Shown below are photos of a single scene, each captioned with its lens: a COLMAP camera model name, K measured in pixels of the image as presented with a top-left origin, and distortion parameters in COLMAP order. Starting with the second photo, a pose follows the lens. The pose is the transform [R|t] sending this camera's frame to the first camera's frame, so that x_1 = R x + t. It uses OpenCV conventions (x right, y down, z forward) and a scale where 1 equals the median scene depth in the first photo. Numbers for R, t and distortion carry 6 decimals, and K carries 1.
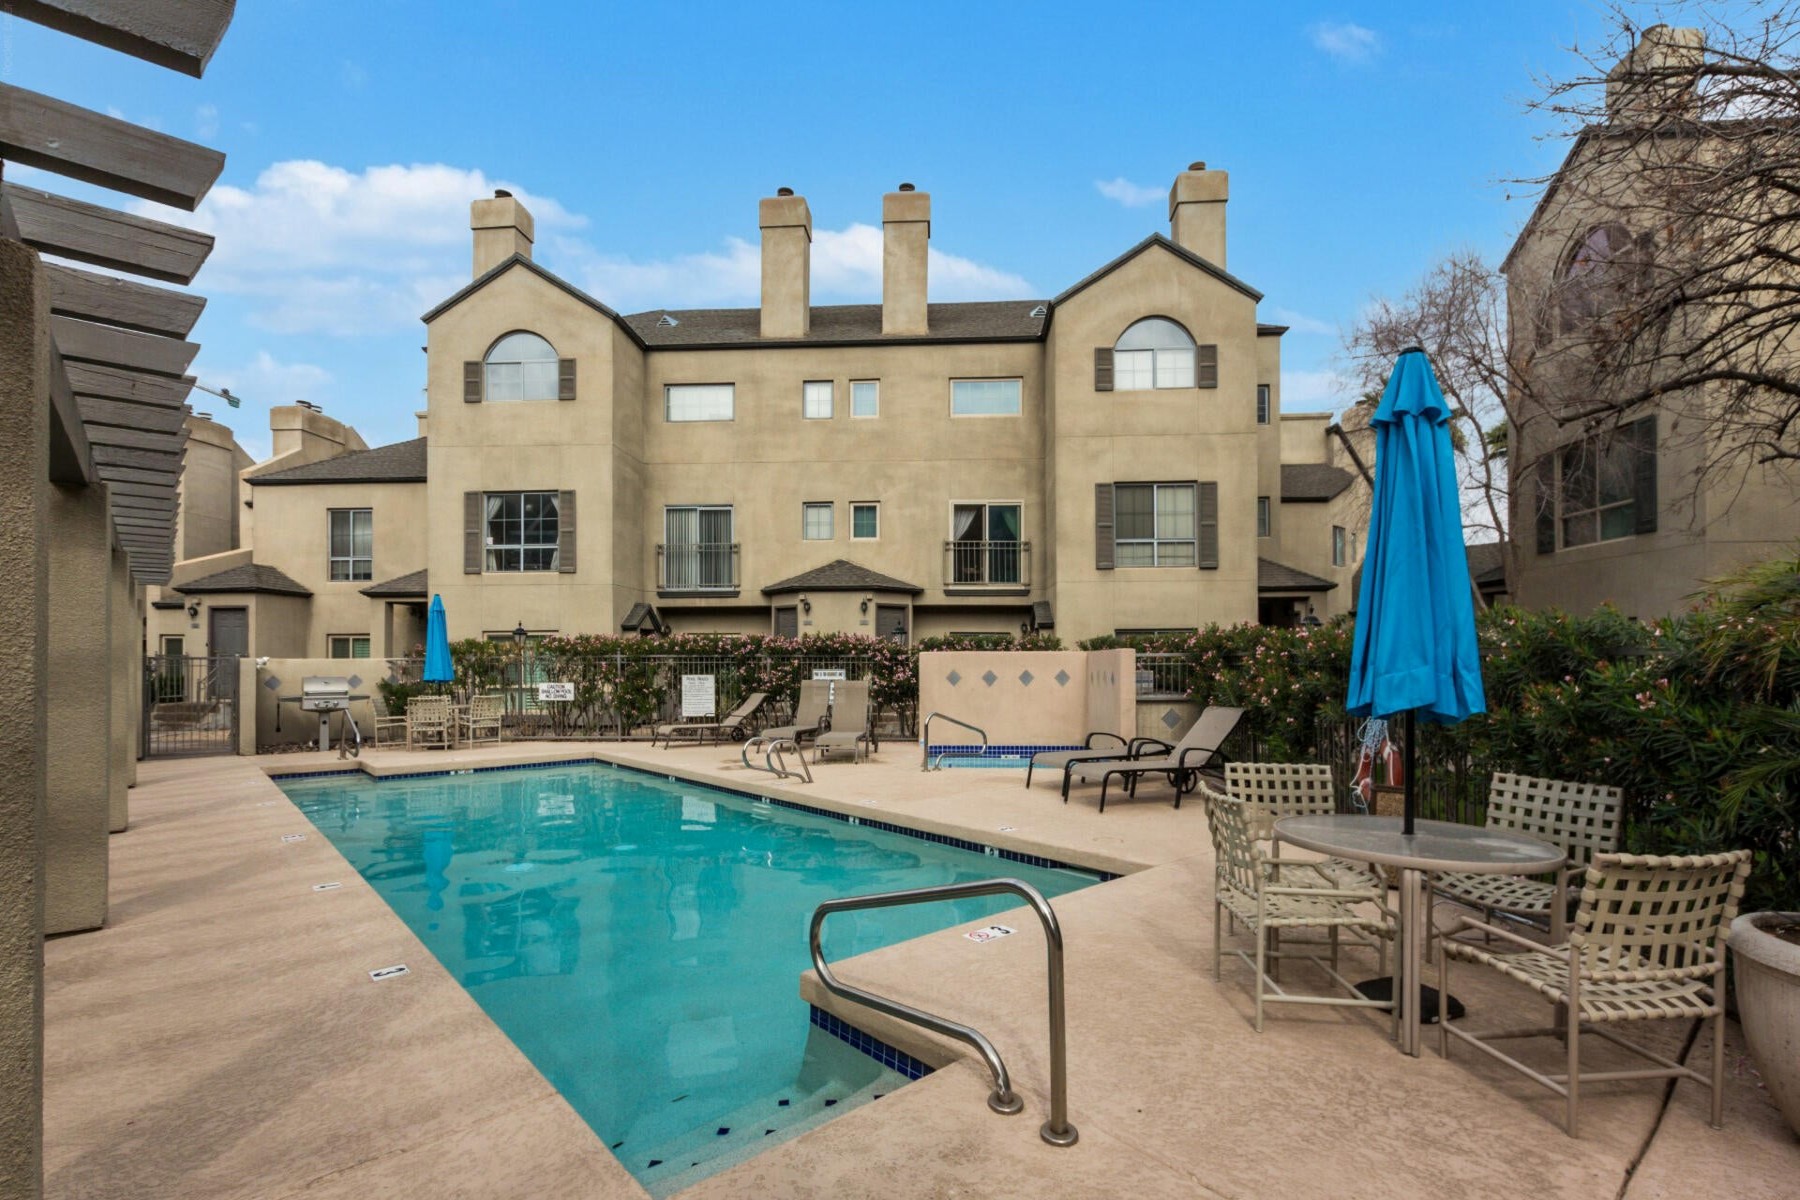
lens RADIAL K [[855.5, 0, 911.5], [0, 855.5, 653.2], [0, 0, 1]] dist [0.001749, 0.000102]
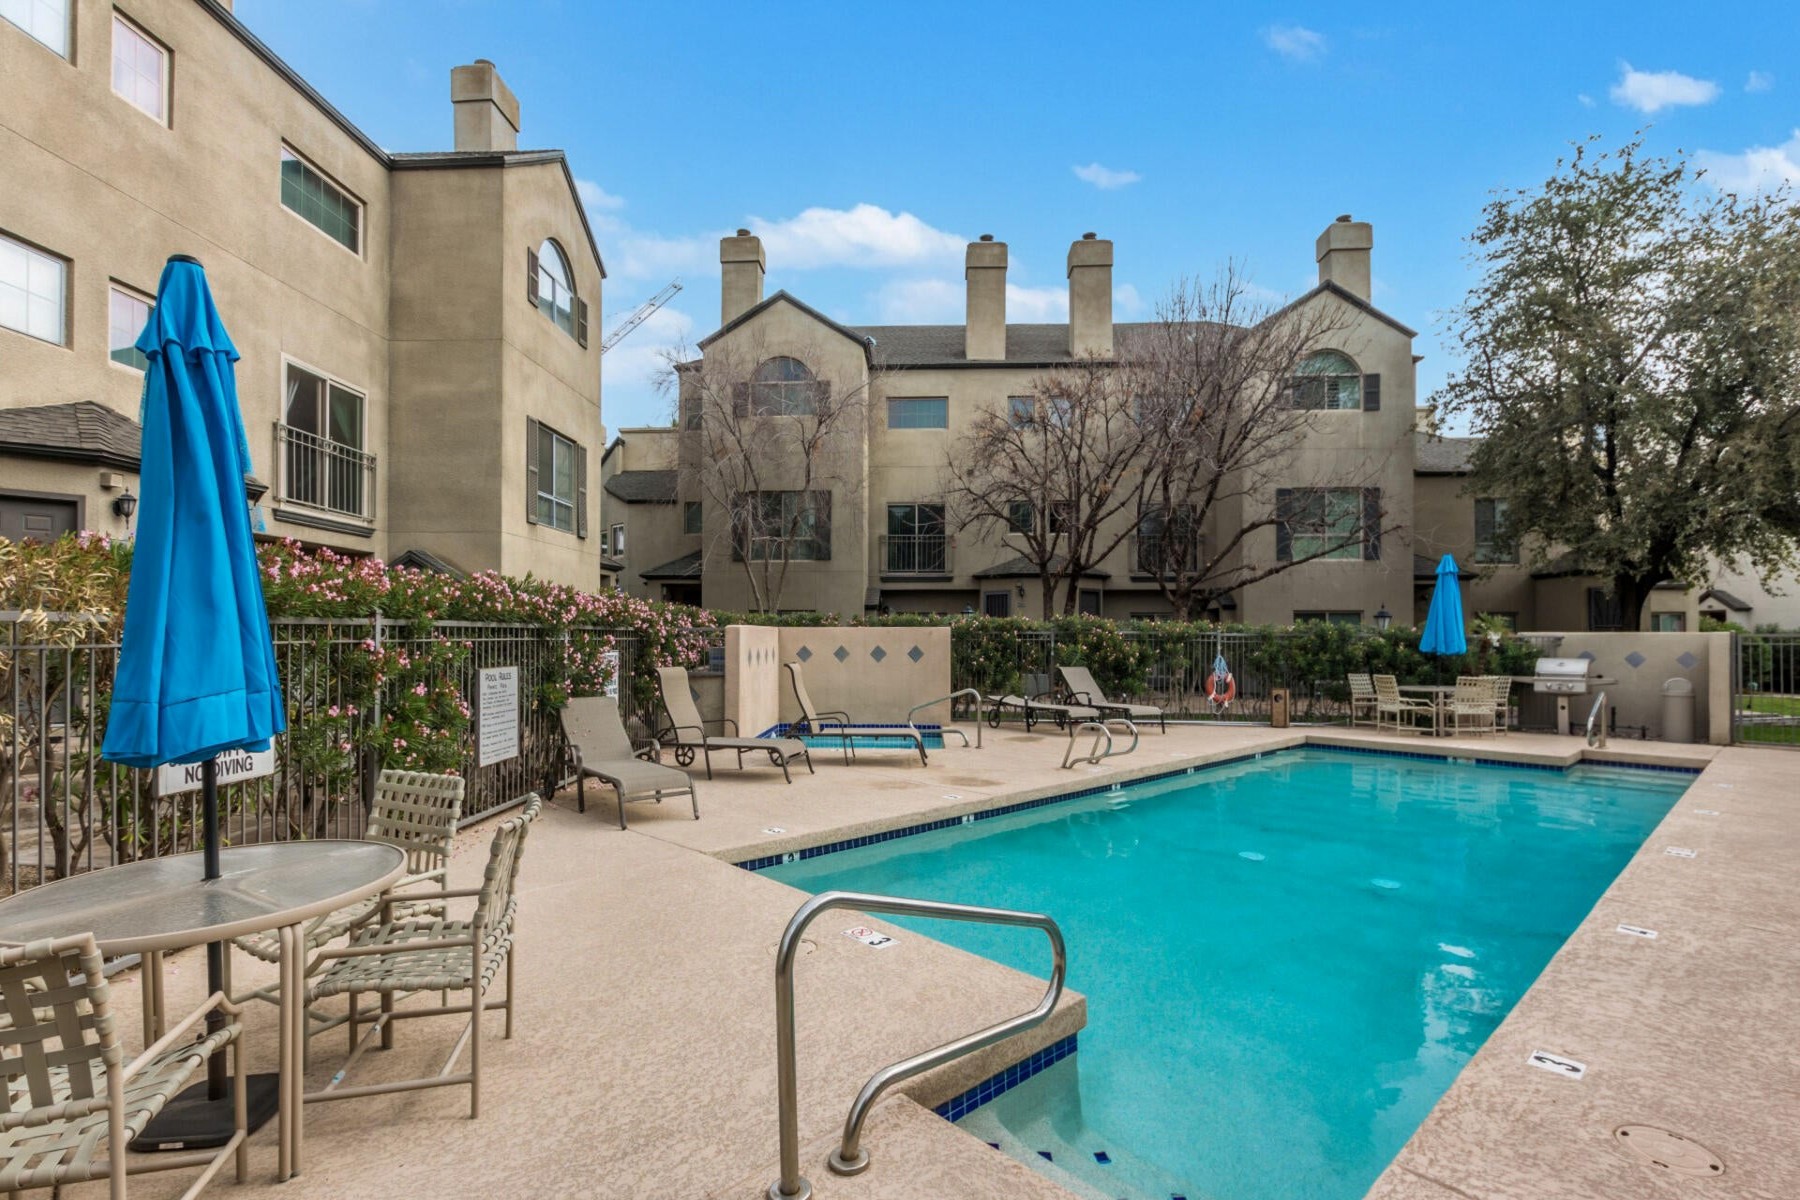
lens RADIAL K [[803.1, 0, 899.3], [0, 803.1, 632.6], [0, 0, 1]] dist [-0.001000, -0.000271]
pose [[-0.003816, 0.009577, 0.999947, -0.518733], [-0.011735, 0.999885, -0.009621, 0.008099], [-0.999924, -0.011771, -0.003703, 0.628186]]
